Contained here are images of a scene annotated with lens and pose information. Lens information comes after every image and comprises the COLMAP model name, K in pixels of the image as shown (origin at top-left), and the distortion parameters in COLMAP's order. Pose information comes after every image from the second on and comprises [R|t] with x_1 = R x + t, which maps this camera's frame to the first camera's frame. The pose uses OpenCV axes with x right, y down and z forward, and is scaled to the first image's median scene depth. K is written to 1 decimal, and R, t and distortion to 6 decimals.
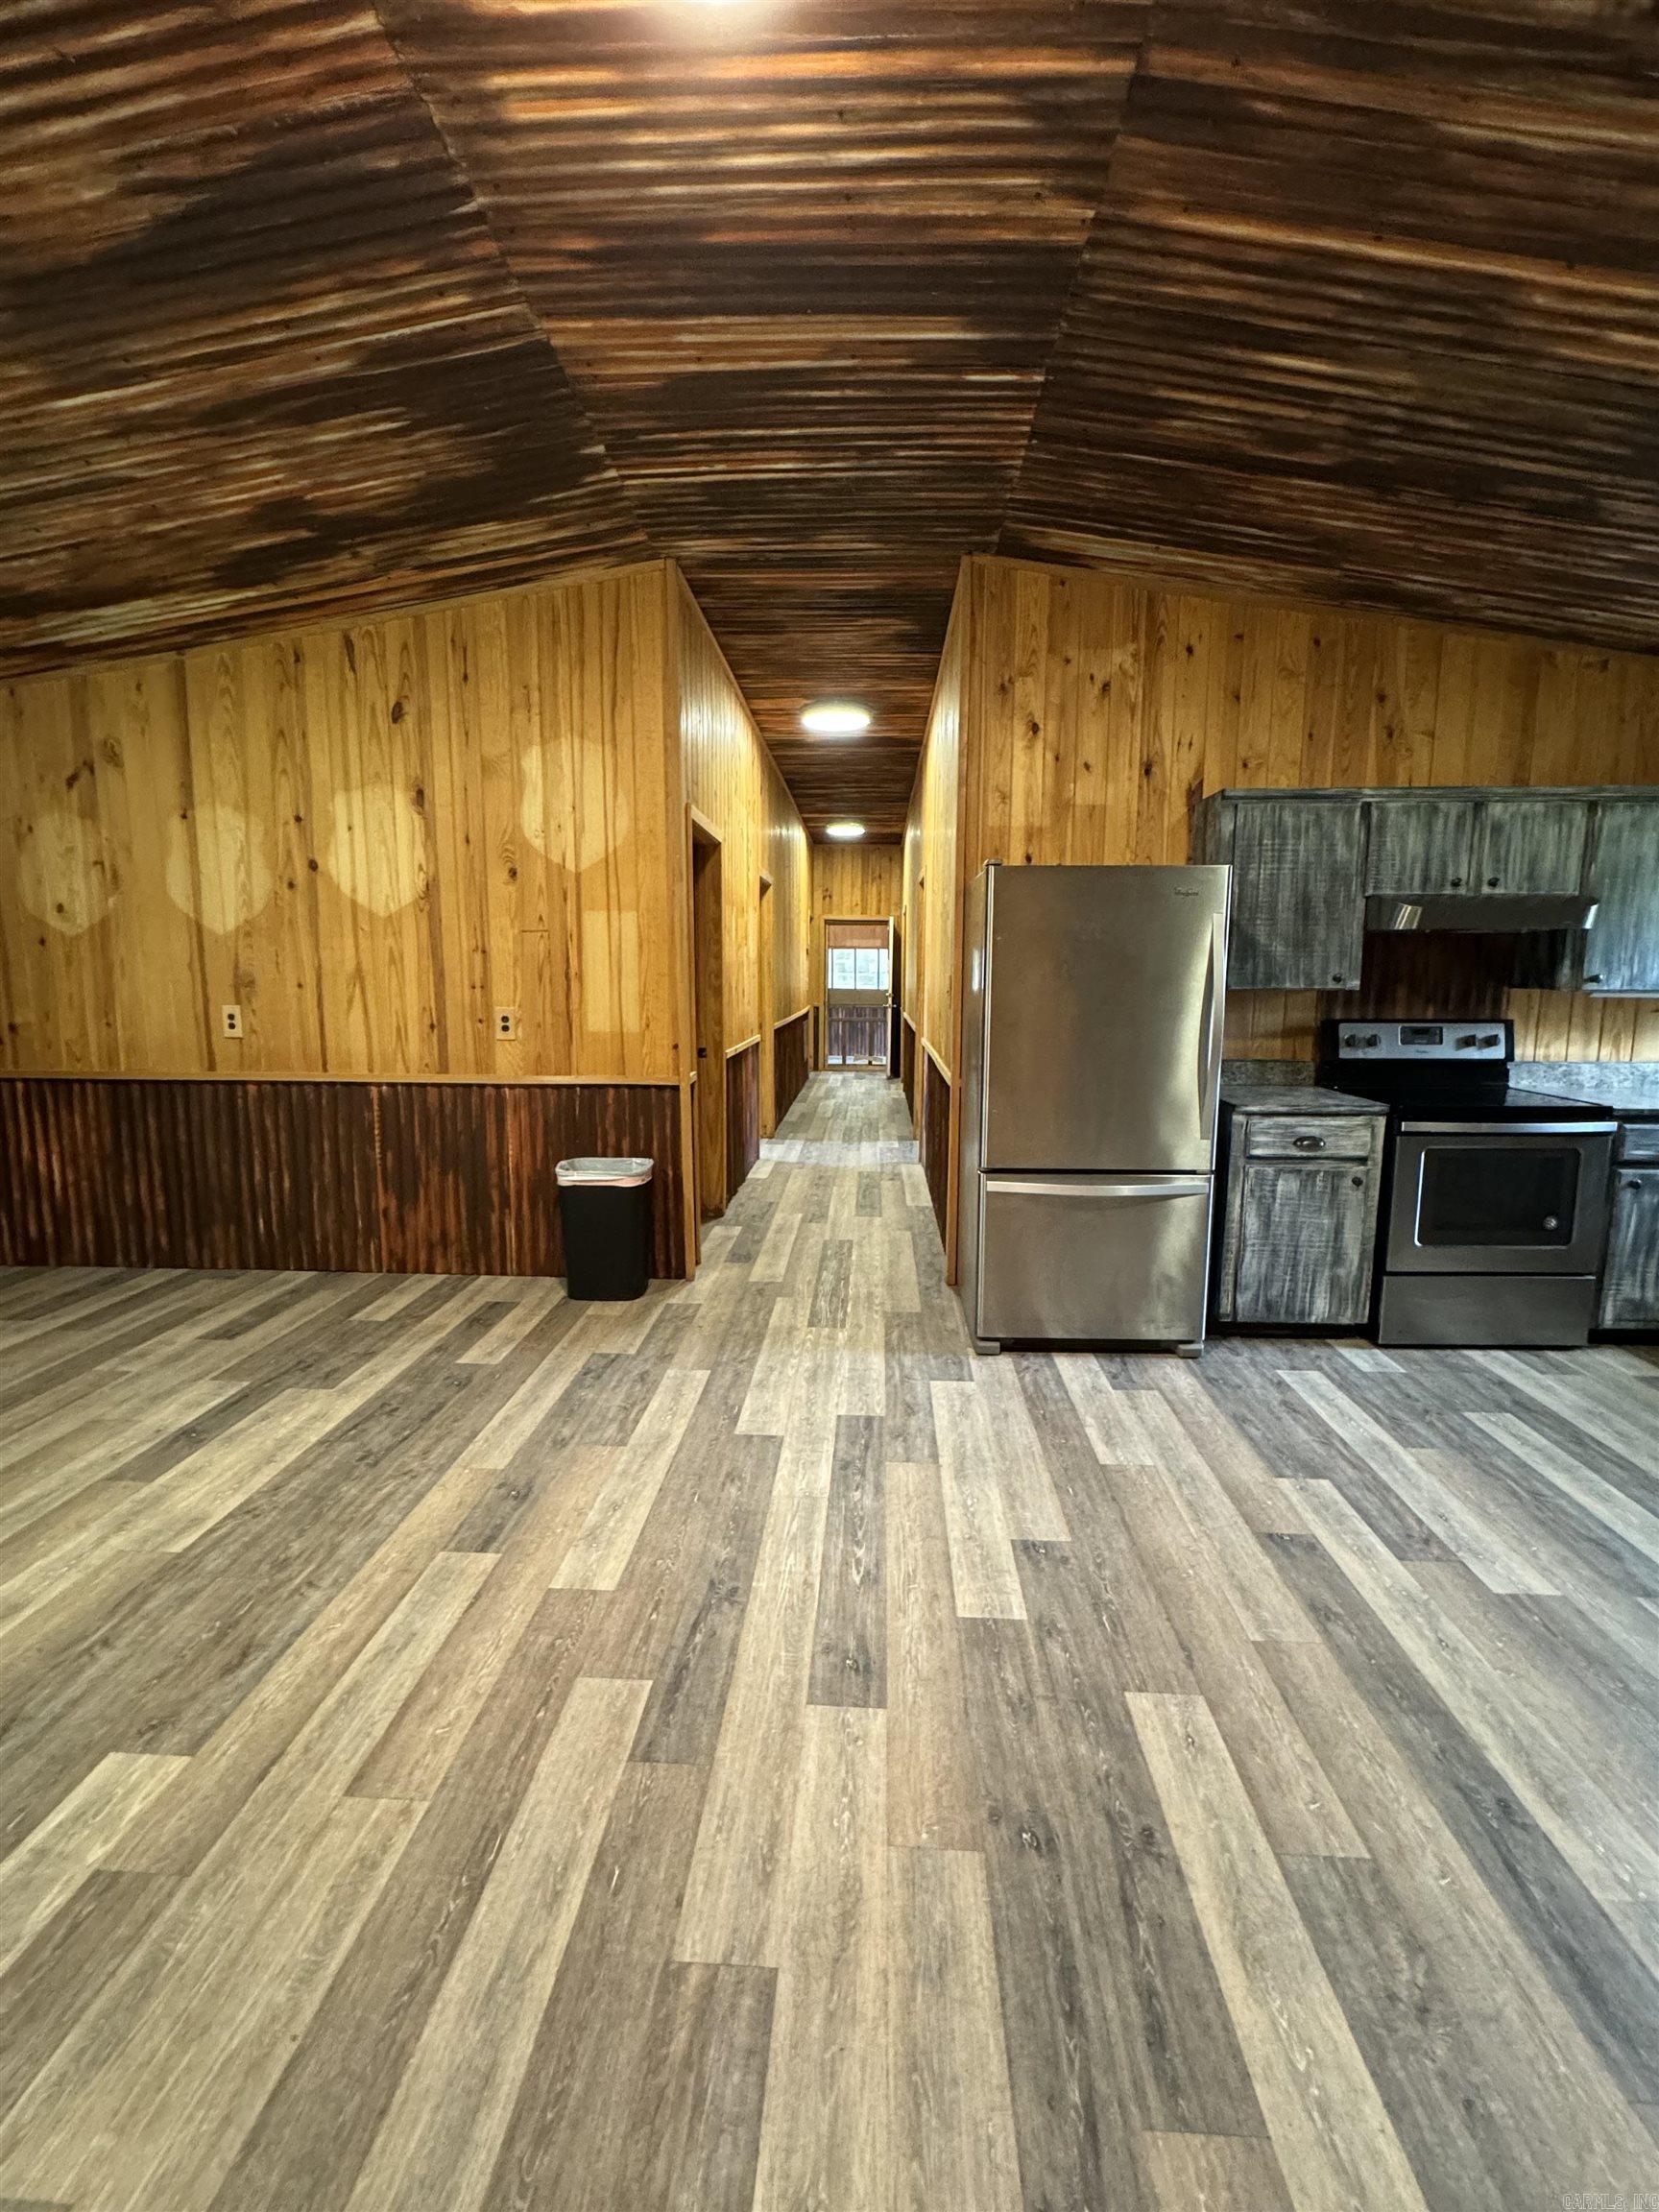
lens RADIAL K [[956.9, 0, 834.1], [0, 956.9, 1103.4], [0, 0, 1]] dist [-0.000601, 0.000437]
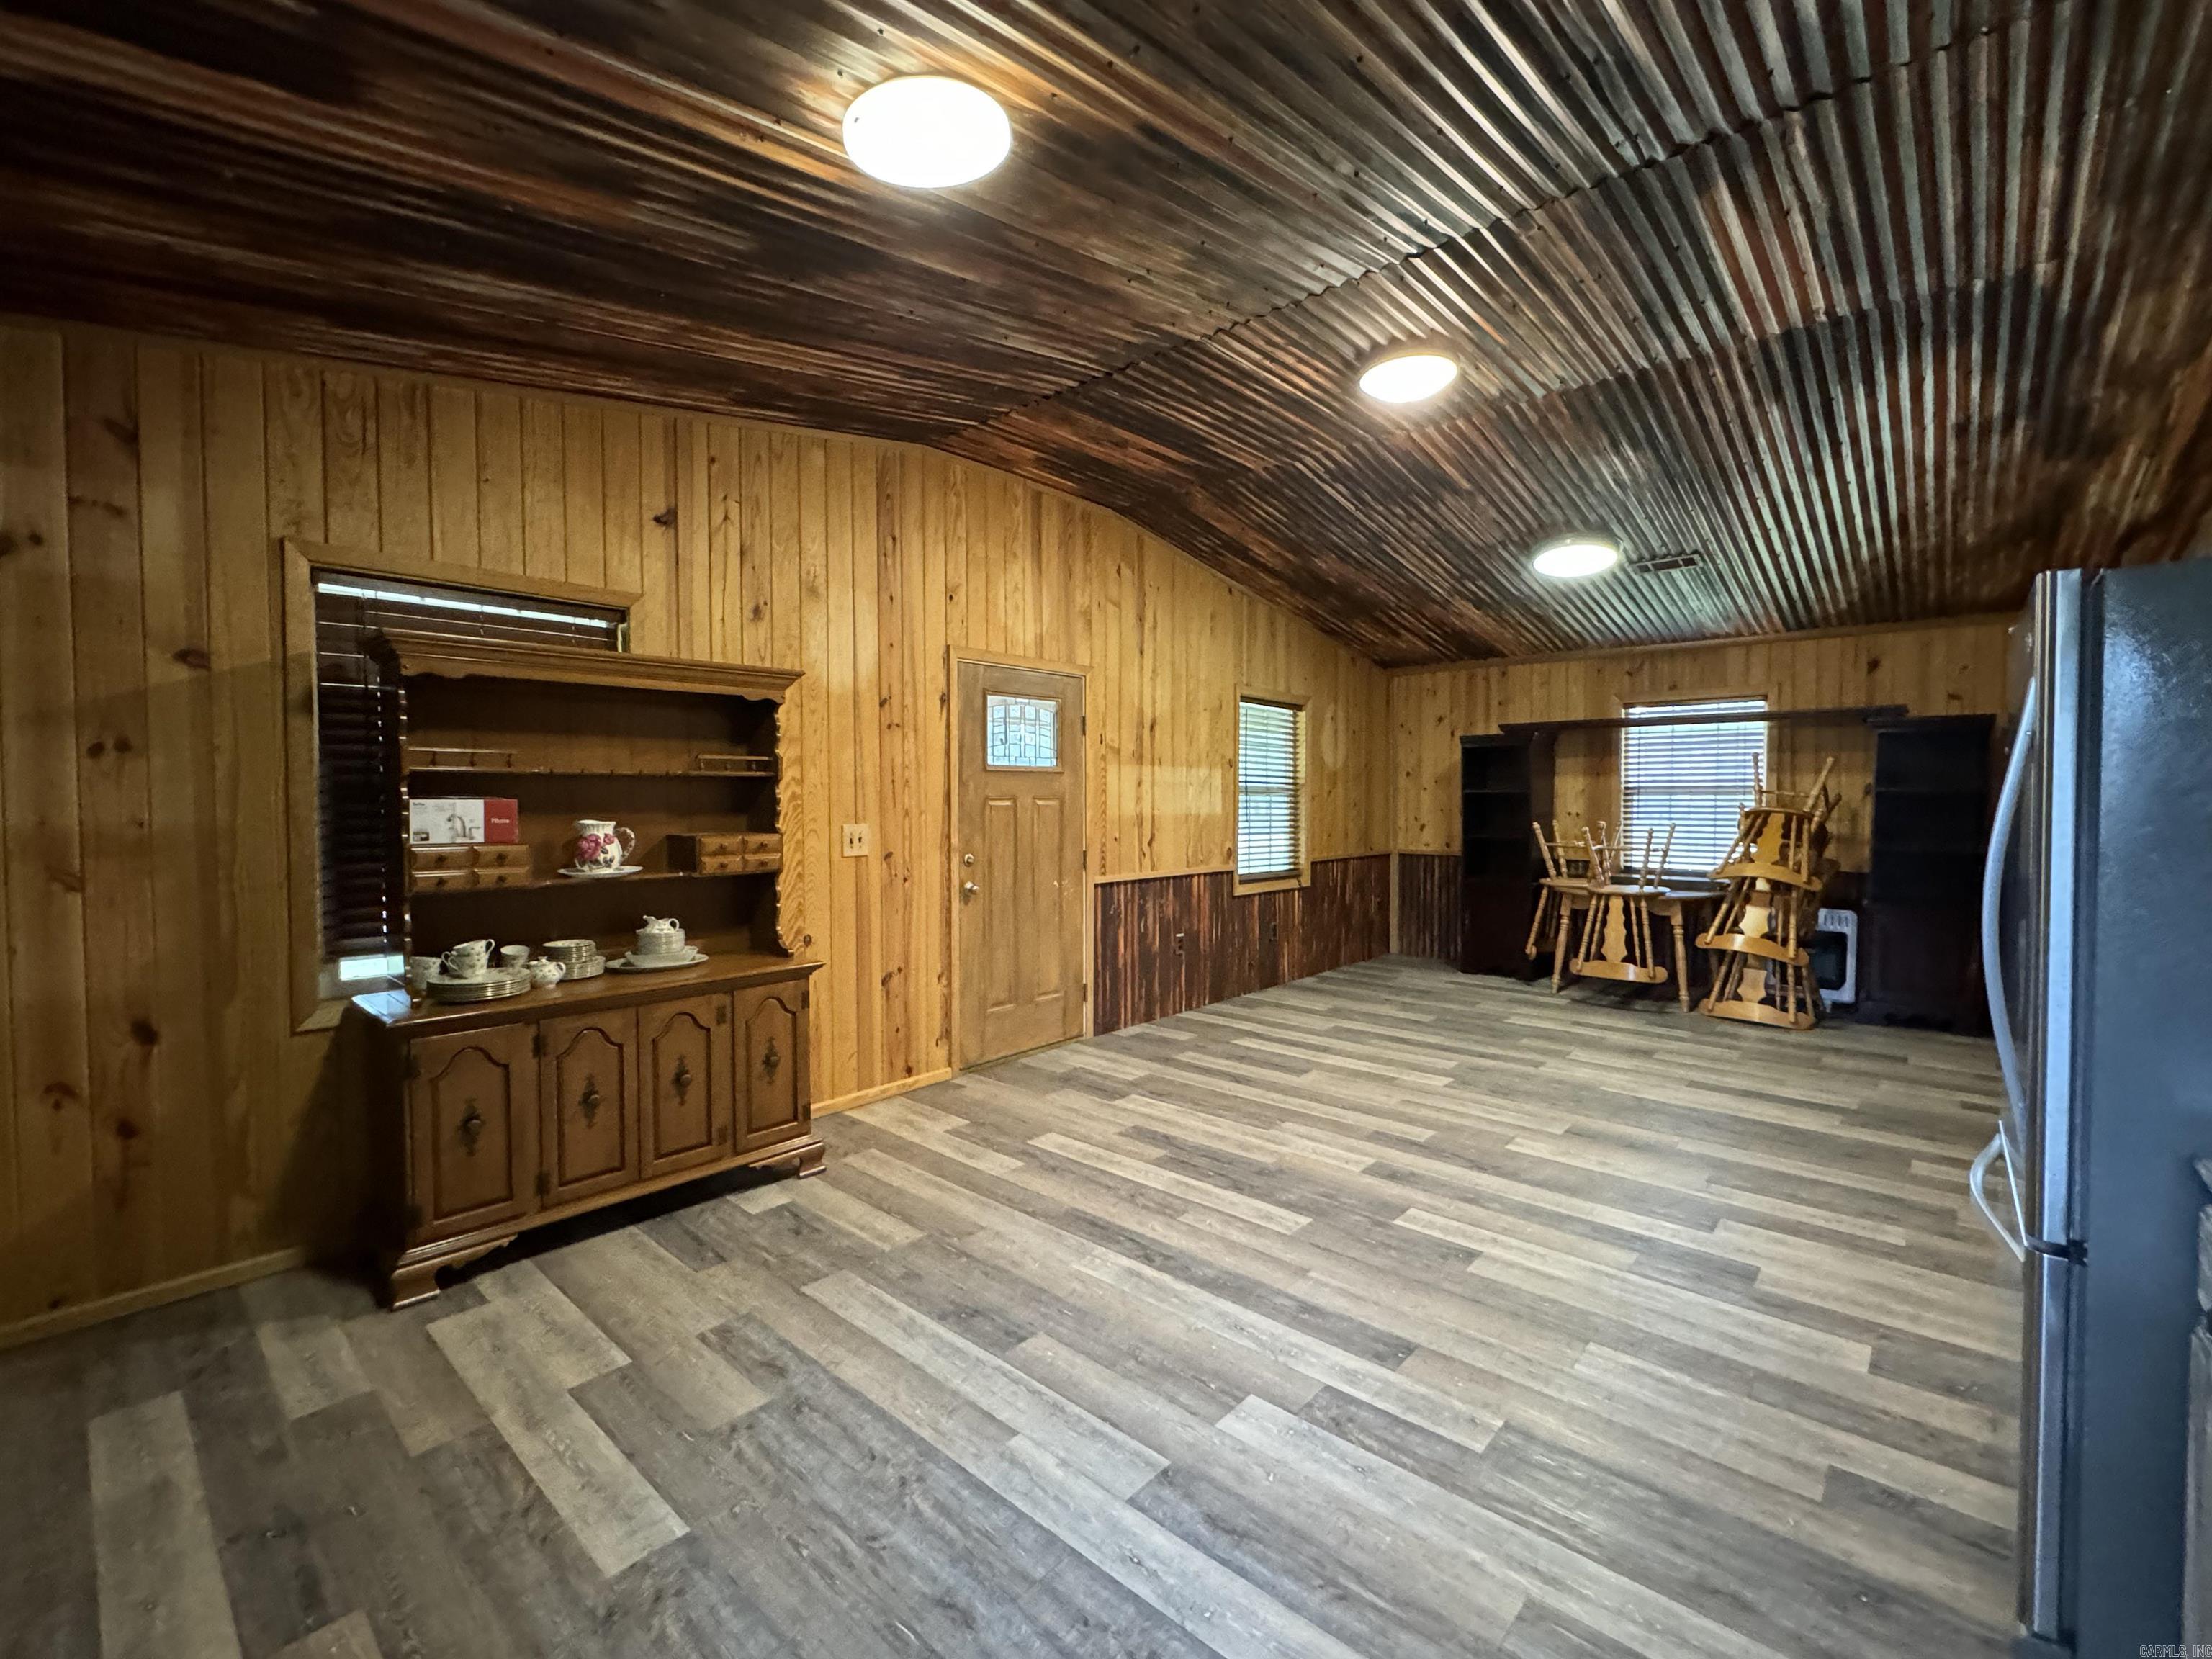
lens RADIAL K [[956.9, 0, 1106.0], [0, 956.9, 829.5], [0, 0, 1]] dist [-0.000601, 0.000437]
pose [[-0.627875, 0.022707, -0.777983, 0.969111], [-0.107698, 0.987424, 0.115738, -0.118835], [0.770827, 0.156456, -0.617533, 0.872655]]
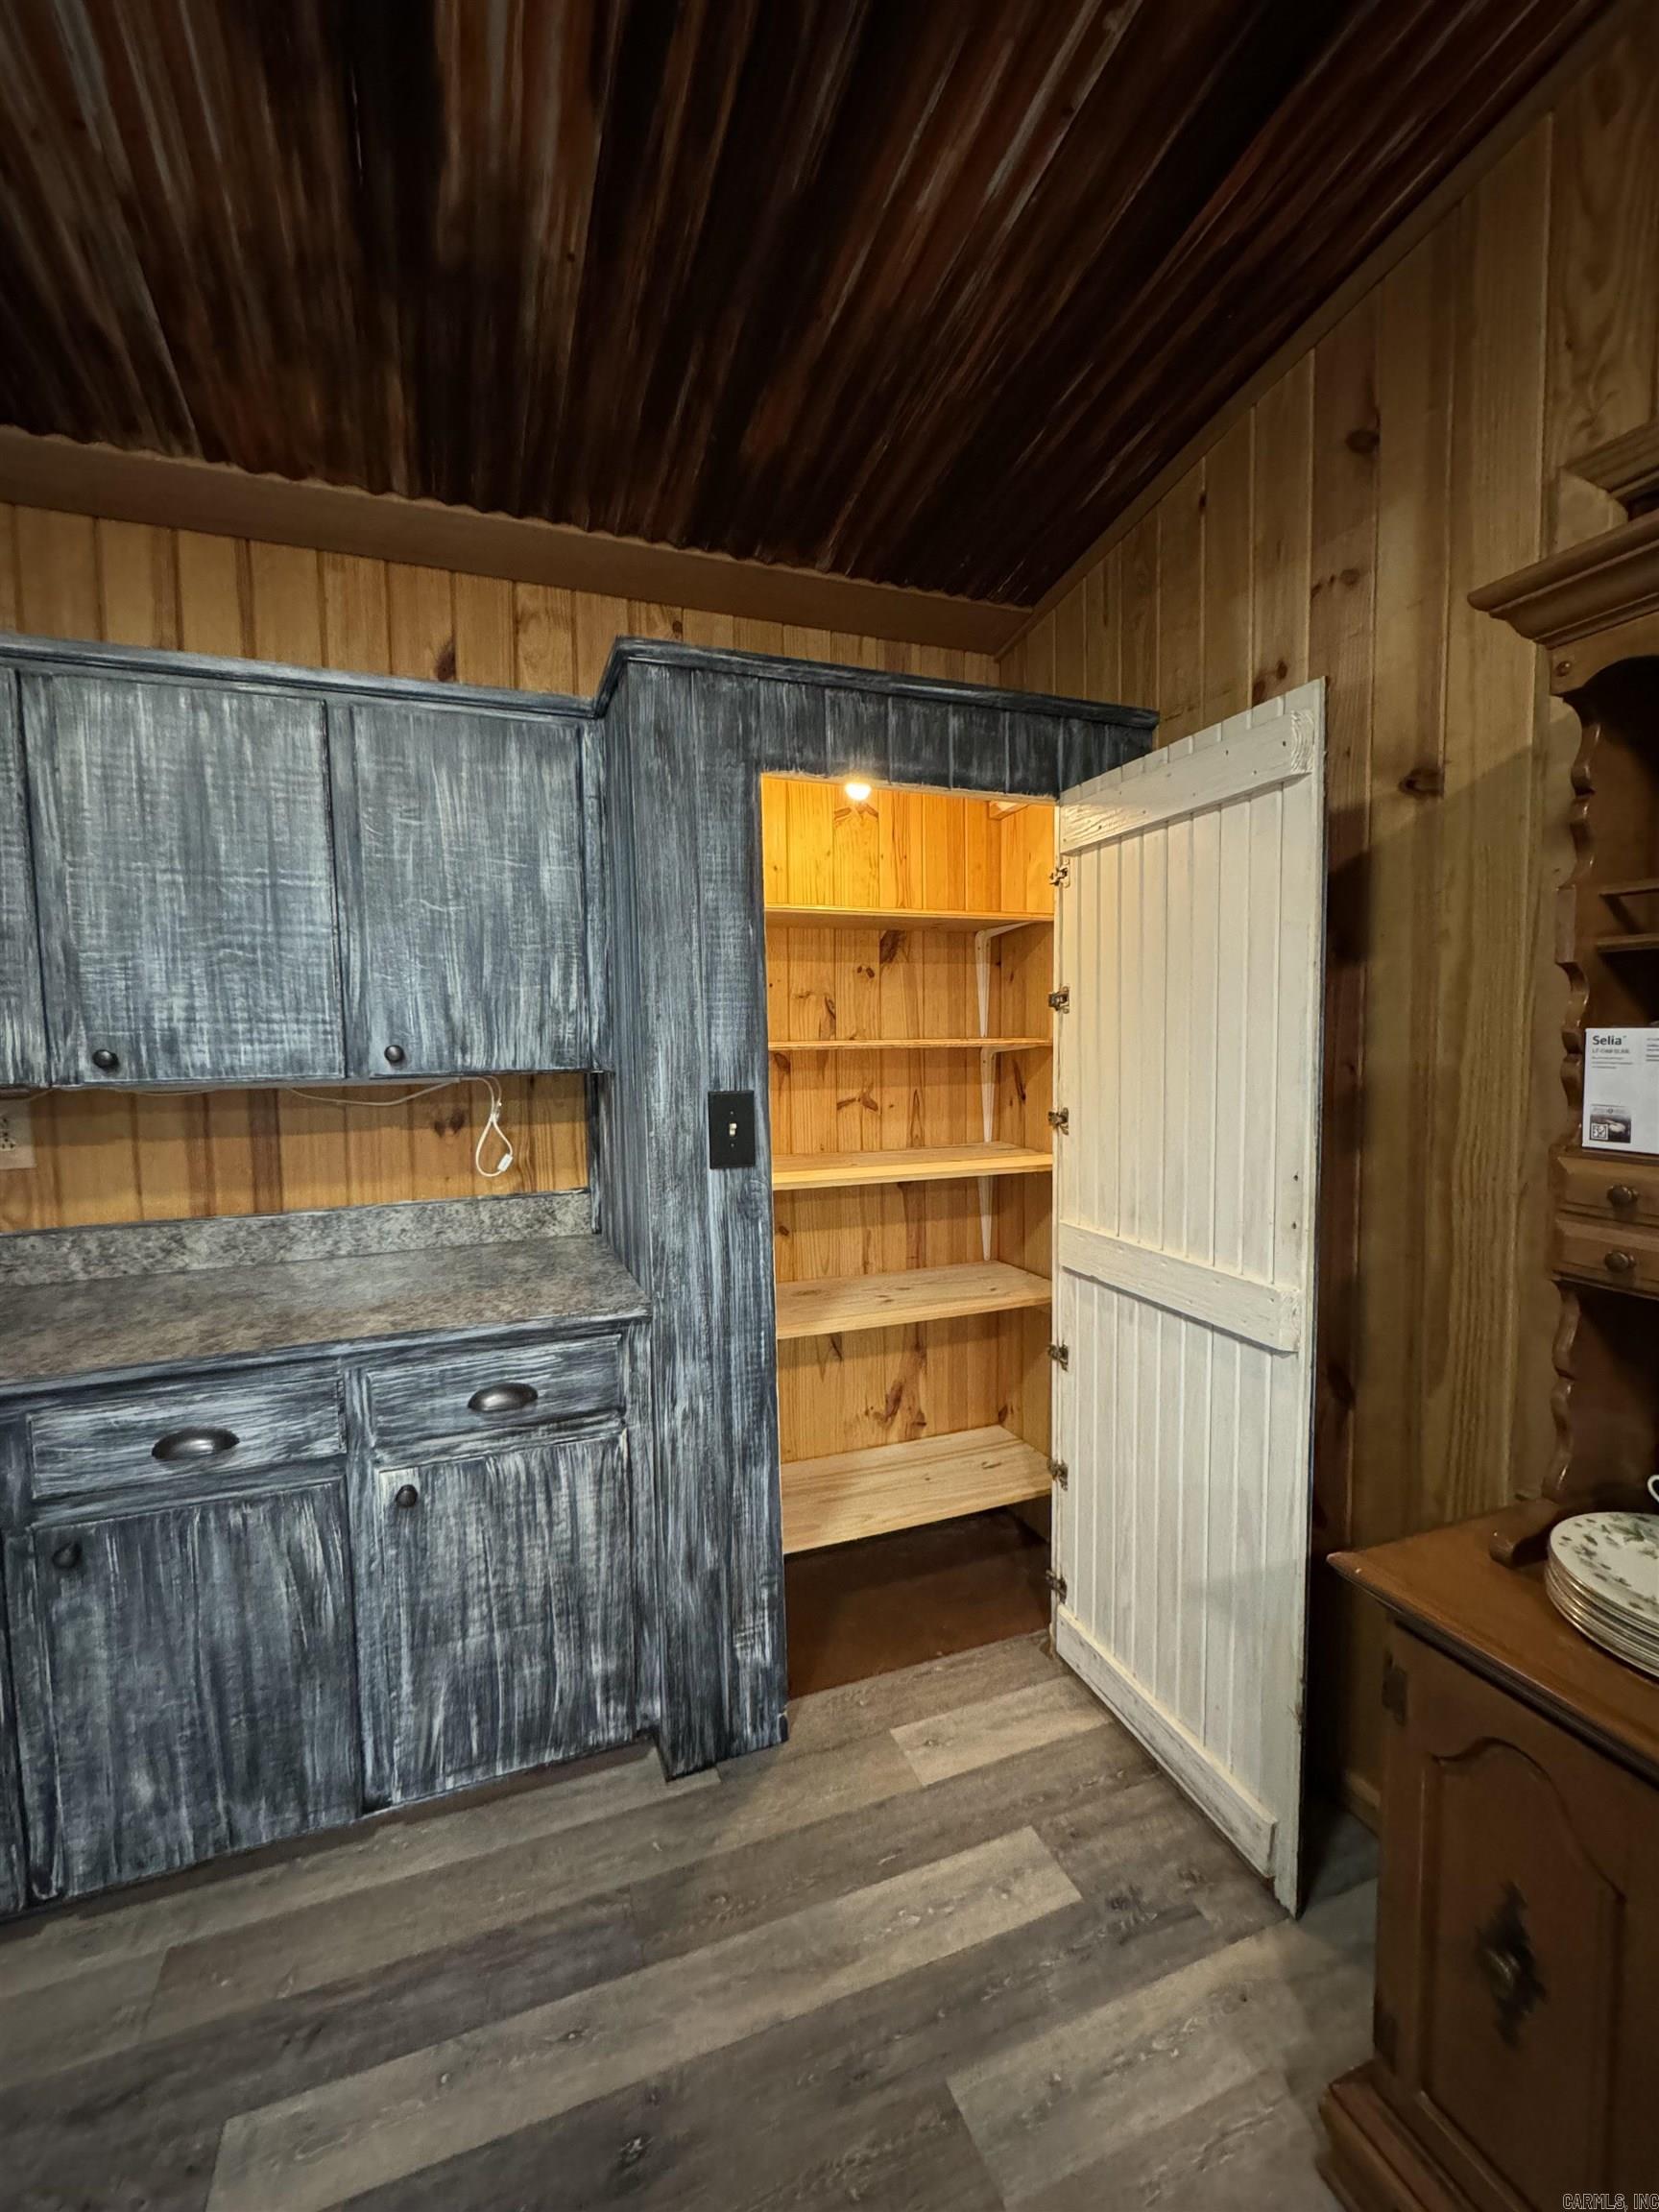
lens RADIAL K [[956.9, 0, 834.1], [0, 956.9, 1103.4], [0, 0, 1]] dist [-0.000601, 0.000437]
pose [[-0.412948, -0.066493, 0.908324, 0.551153], [0.135206, 0.981804, 0.133340, -0.039303], [-0.900663, 0.177873, -0.396444, 0.279006]]
